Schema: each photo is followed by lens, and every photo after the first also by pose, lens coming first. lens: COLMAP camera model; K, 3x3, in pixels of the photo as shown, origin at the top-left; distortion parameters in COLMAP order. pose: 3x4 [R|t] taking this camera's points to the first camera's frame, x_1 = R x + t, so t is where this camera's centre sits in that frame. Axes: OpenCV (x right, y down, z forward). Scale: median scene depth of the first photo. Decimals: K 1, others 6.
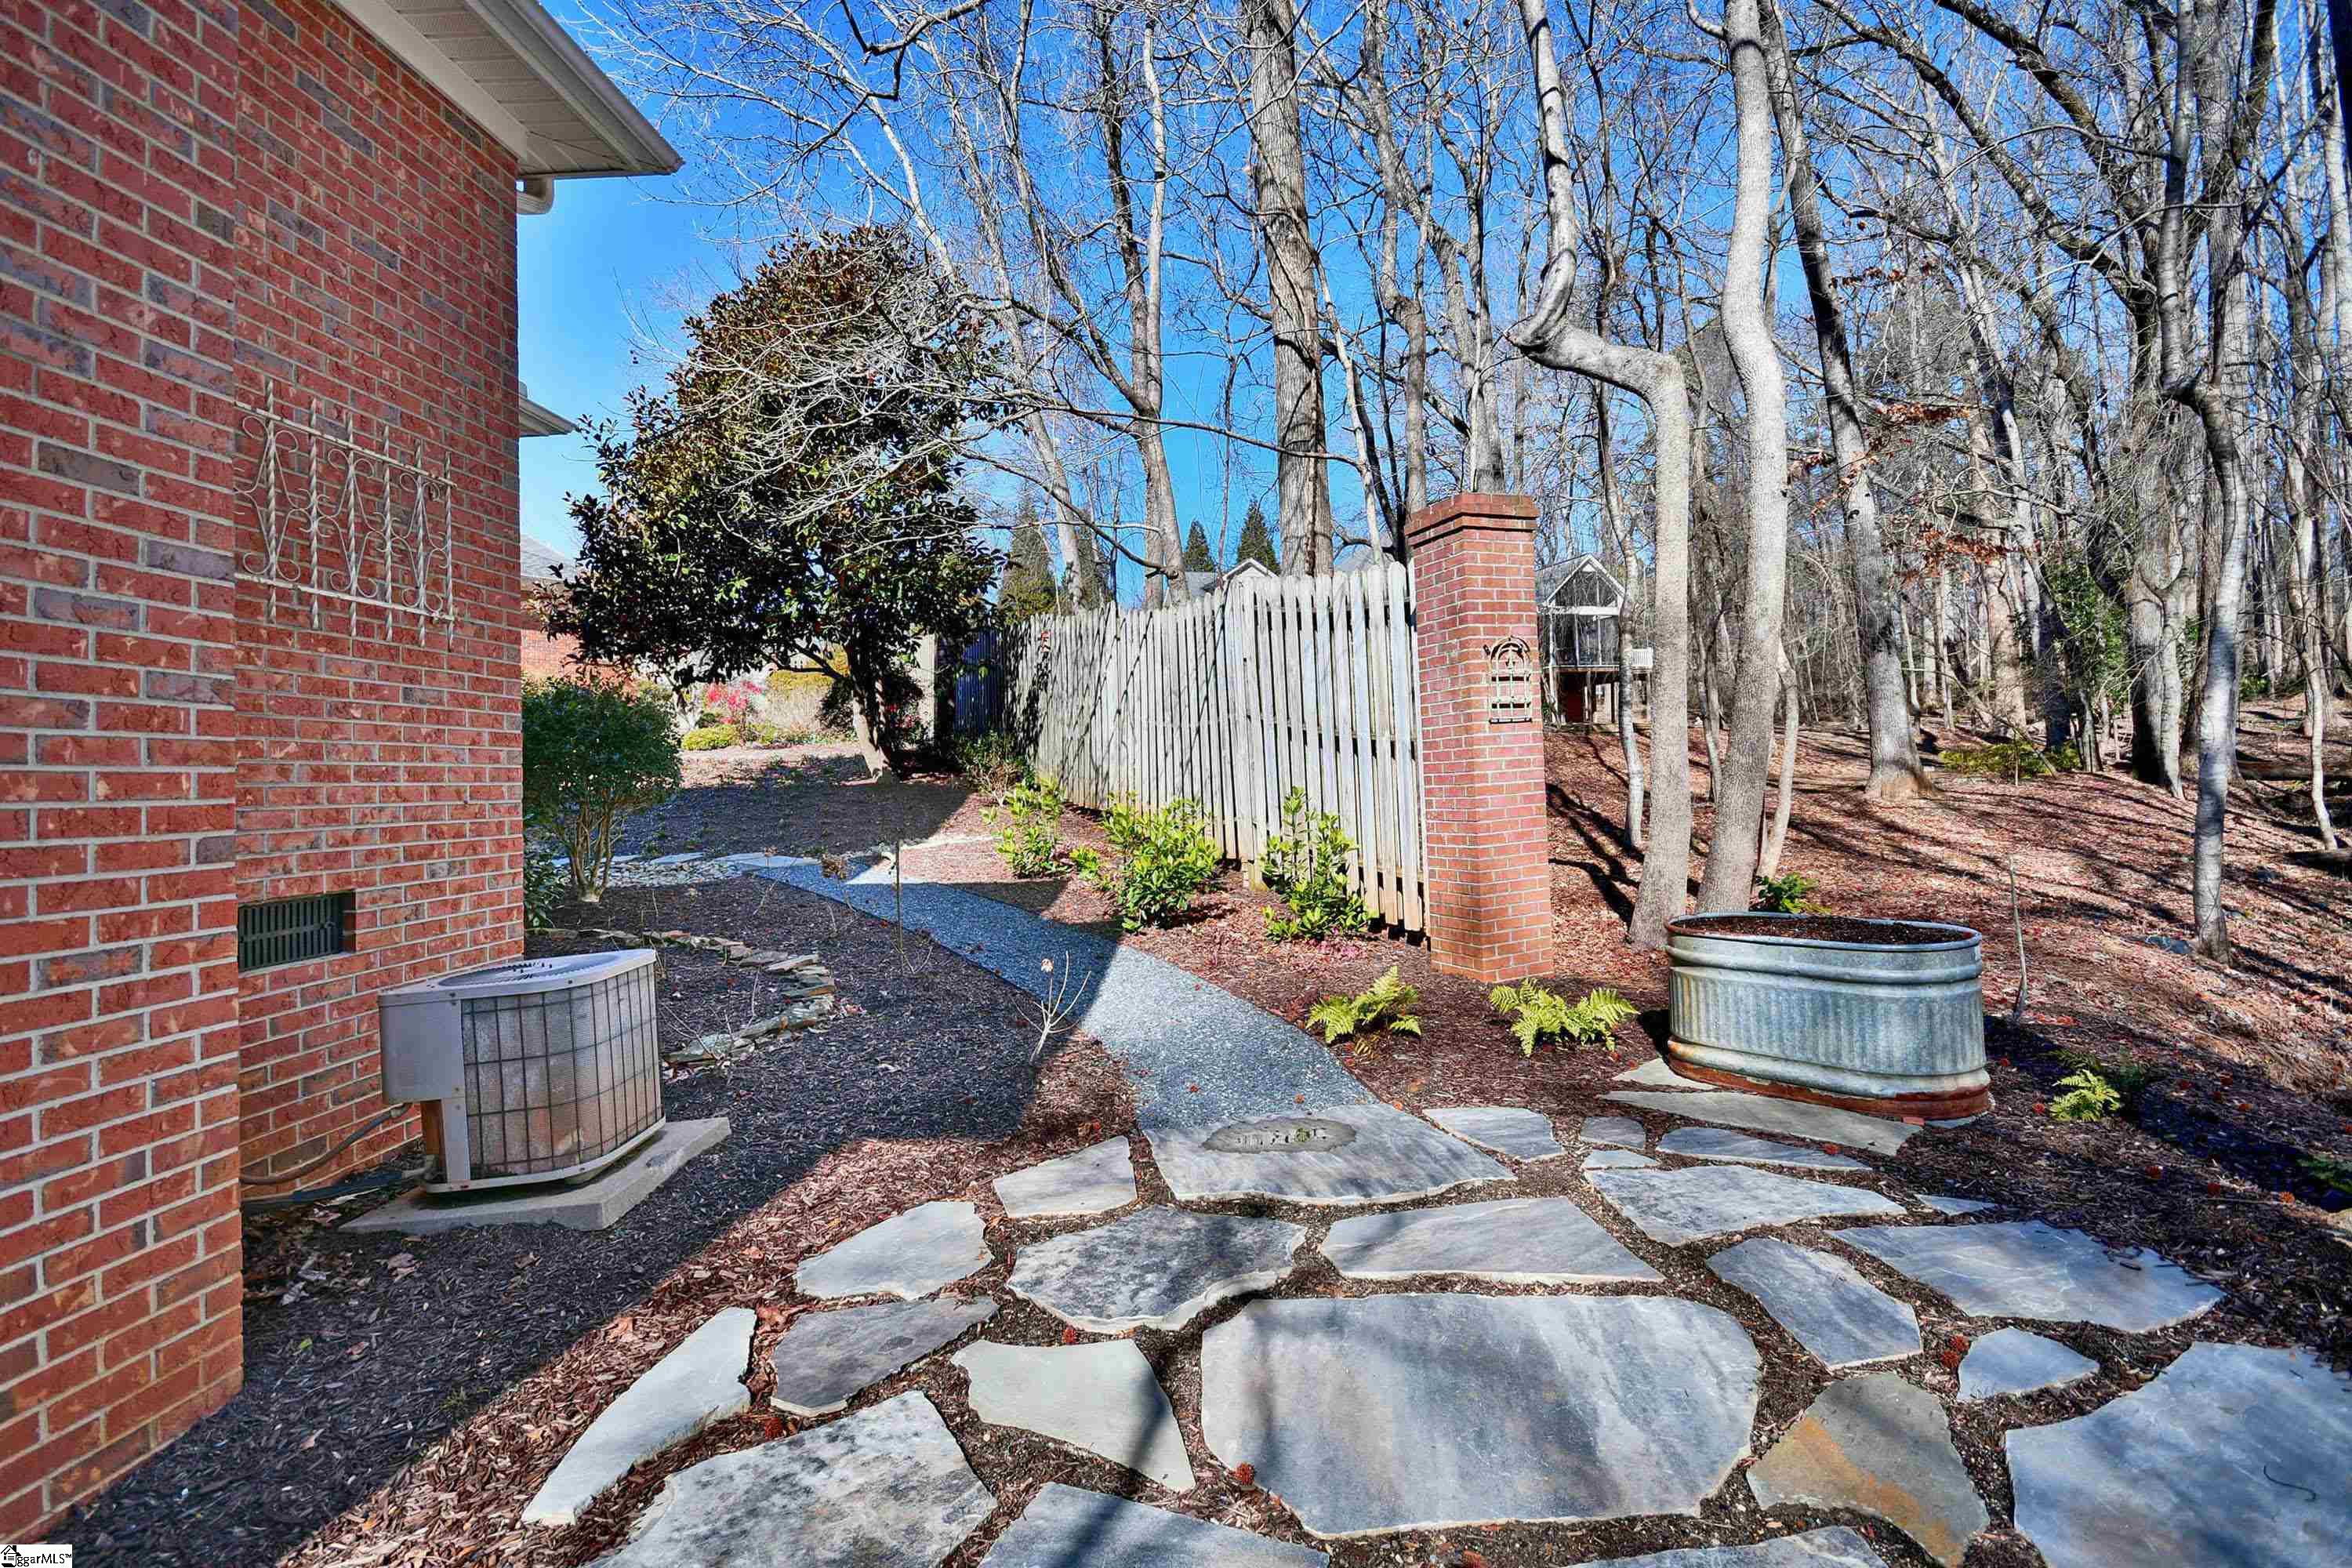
lens RADIAL K [[1087.5, 0, 1176.0], [0, 1087.5, 784.0], [0, 0, 1]] dist [-0.013203, -0.000523]
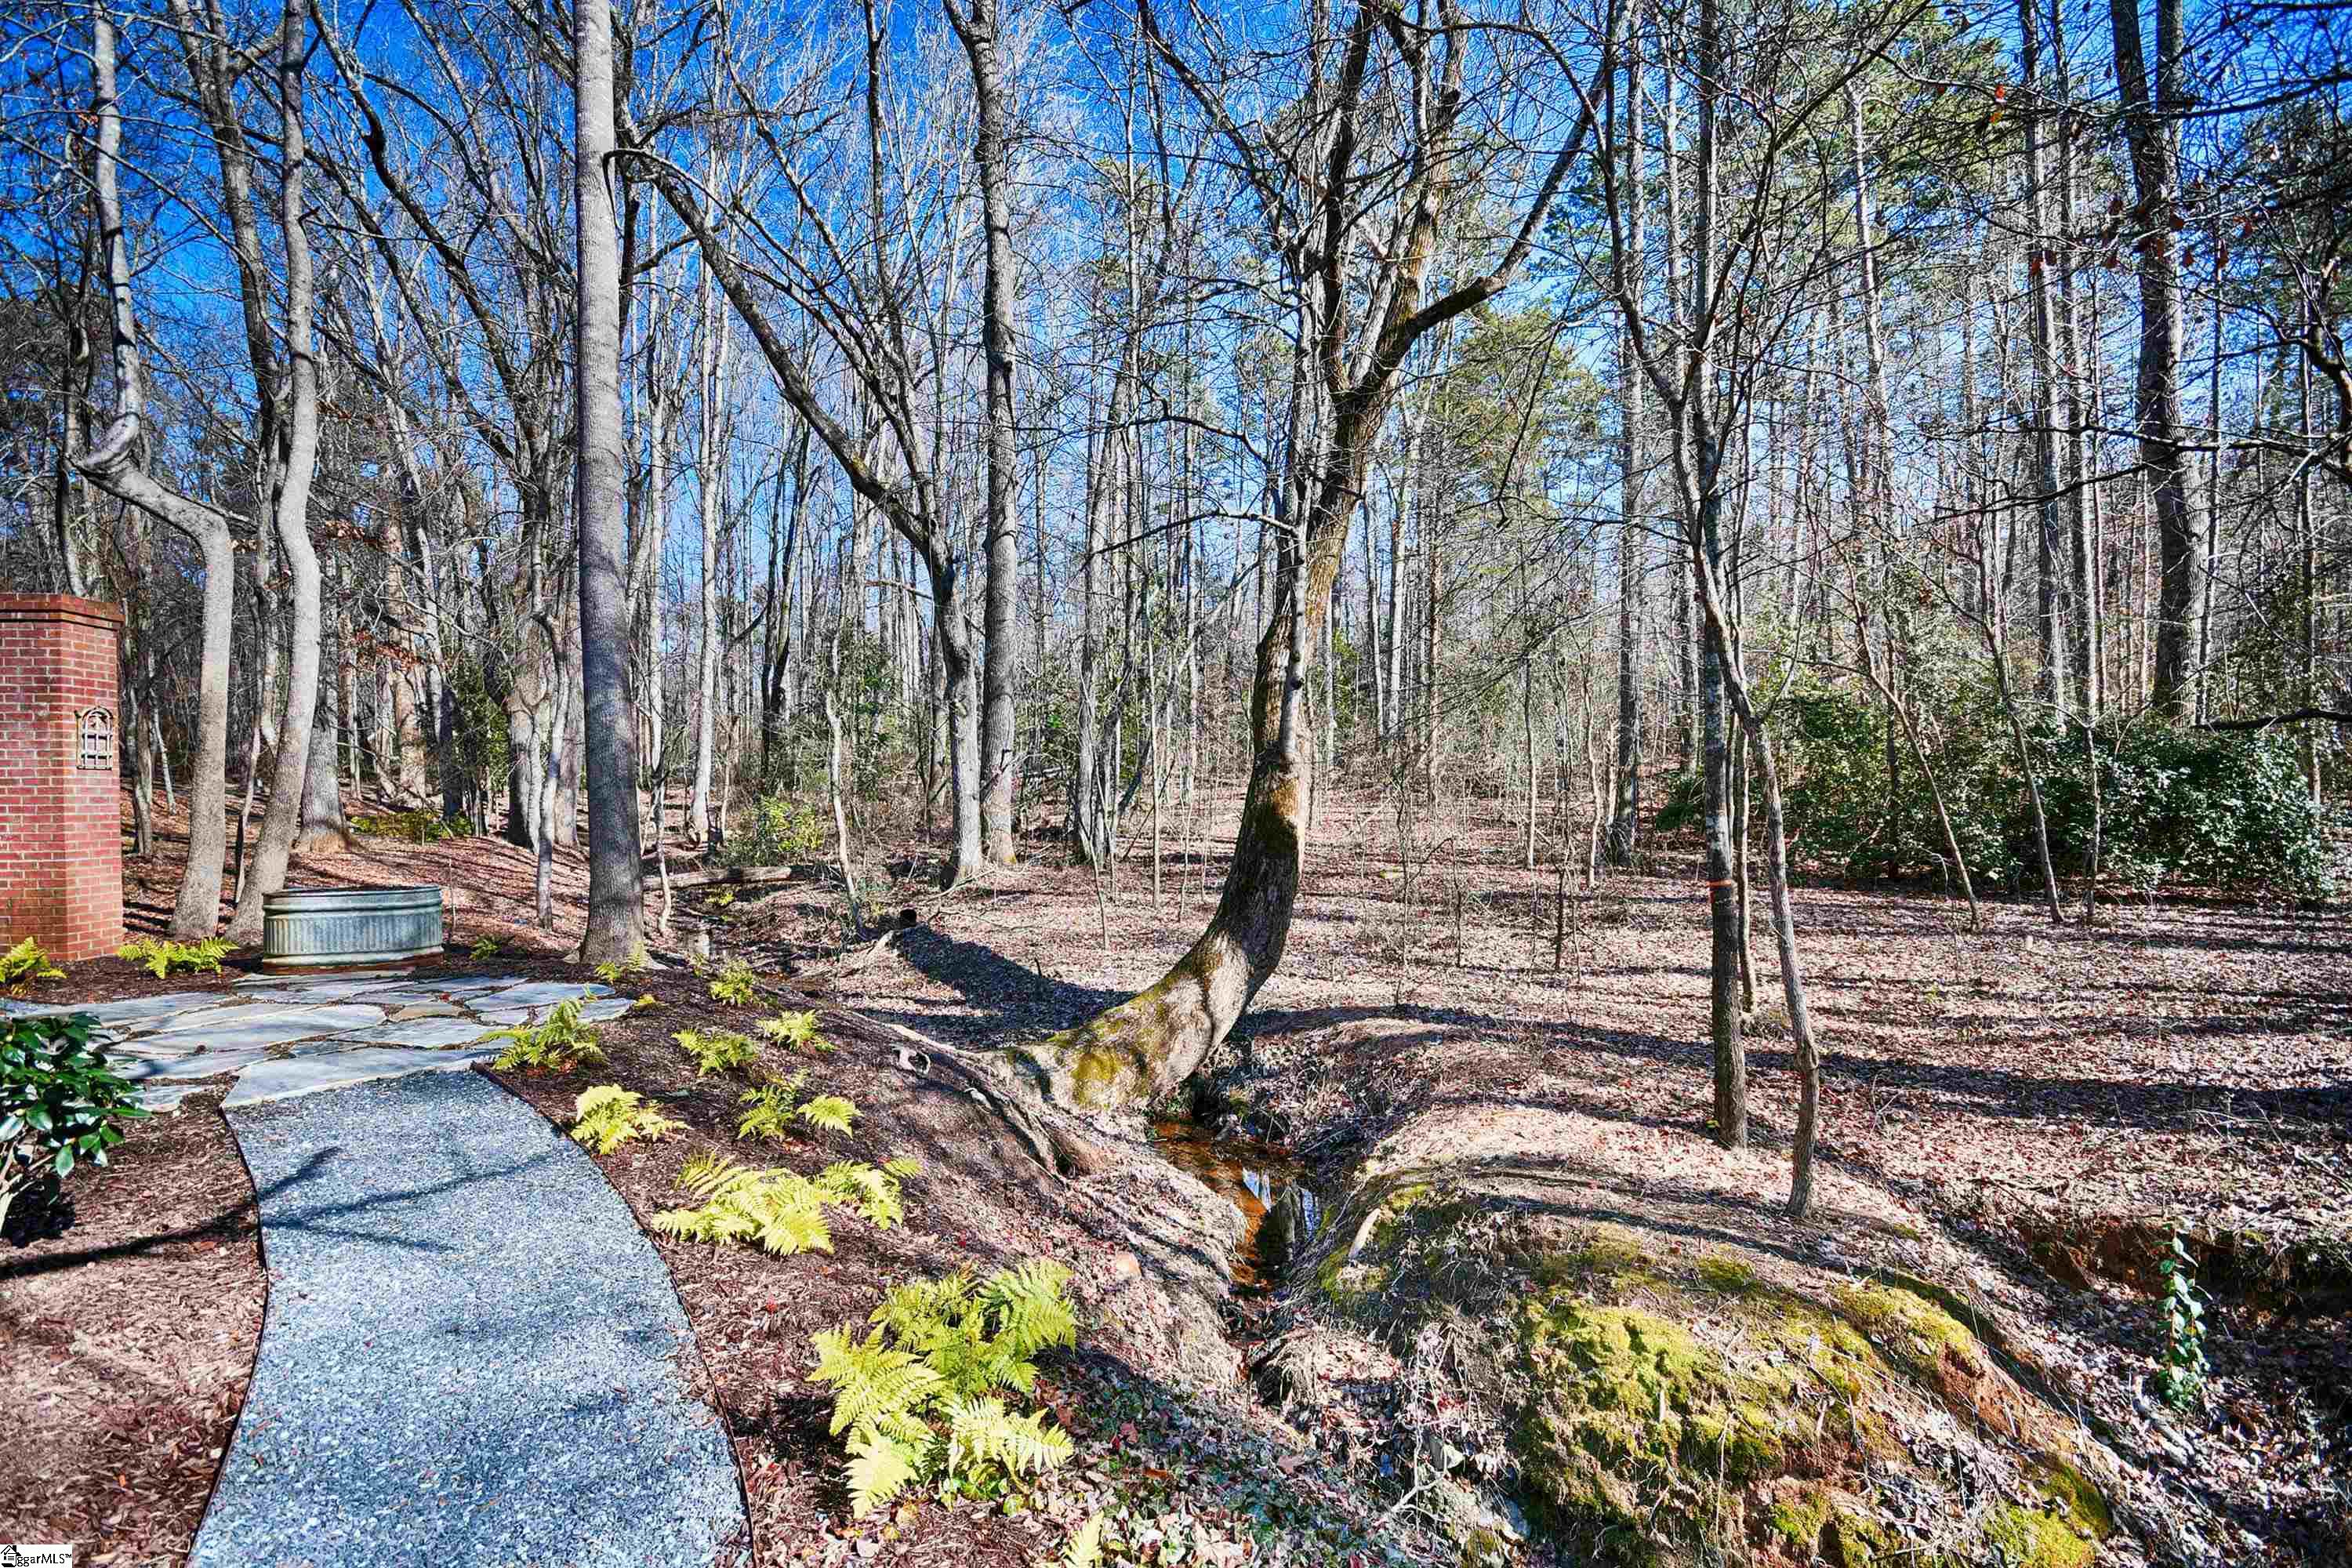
lens RADIAL K [[1035.8, 0, 1182.0], [0, 1035.8, 815.5], [0, 0, 1]] dist [0.001151, 0.000223]
pose [[0.263956, 0.042610, 0.963593, -0.178560], [-0.006278, 0.999078, -0.042459, 0.014622], [-0.964514, 0.005158, 0.263980, -0.201020]]
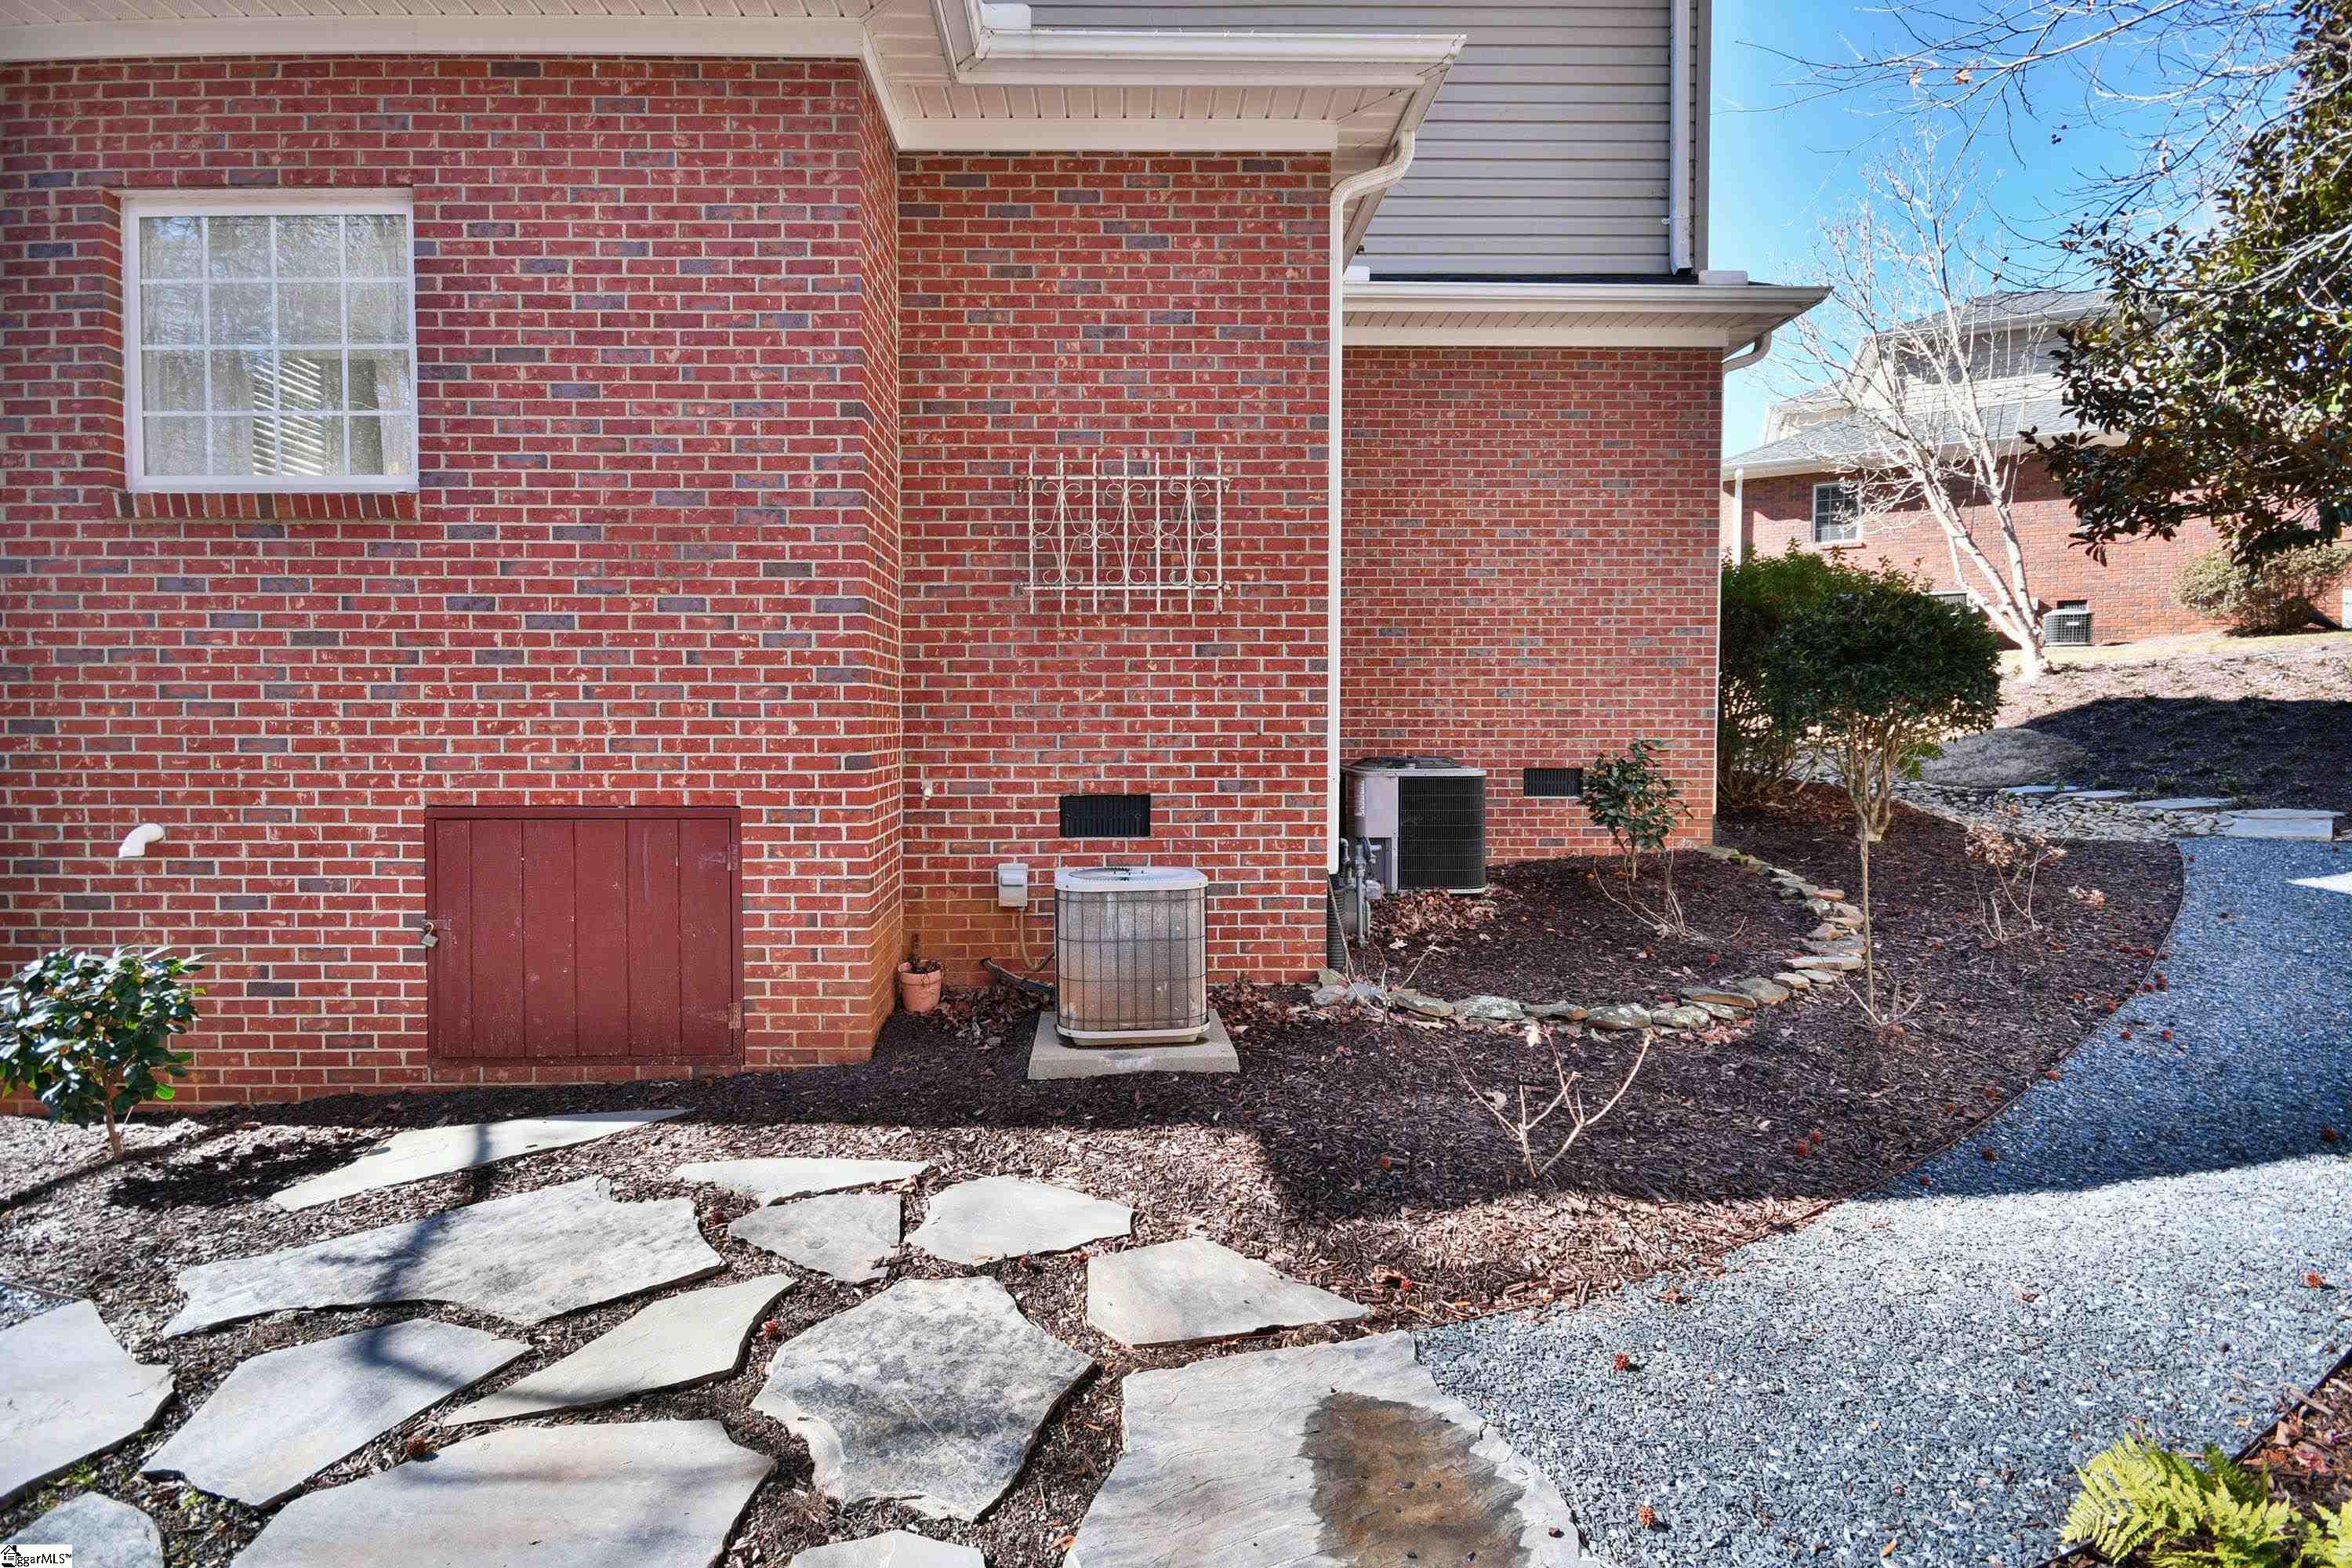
lens RADIAL K [[1058.7, 0, 1176.6], [0, 1058.7, 739.6], [0, 0, 1]] dist [-0.003926, -0.000247]
pose [[0.075167, 0.070304, -0.994690, 0.773947], [-0.002514, 0.997522, 0.070314, -0.088300], [0.997168, -0.002785, 0.075157, 1.183150]]
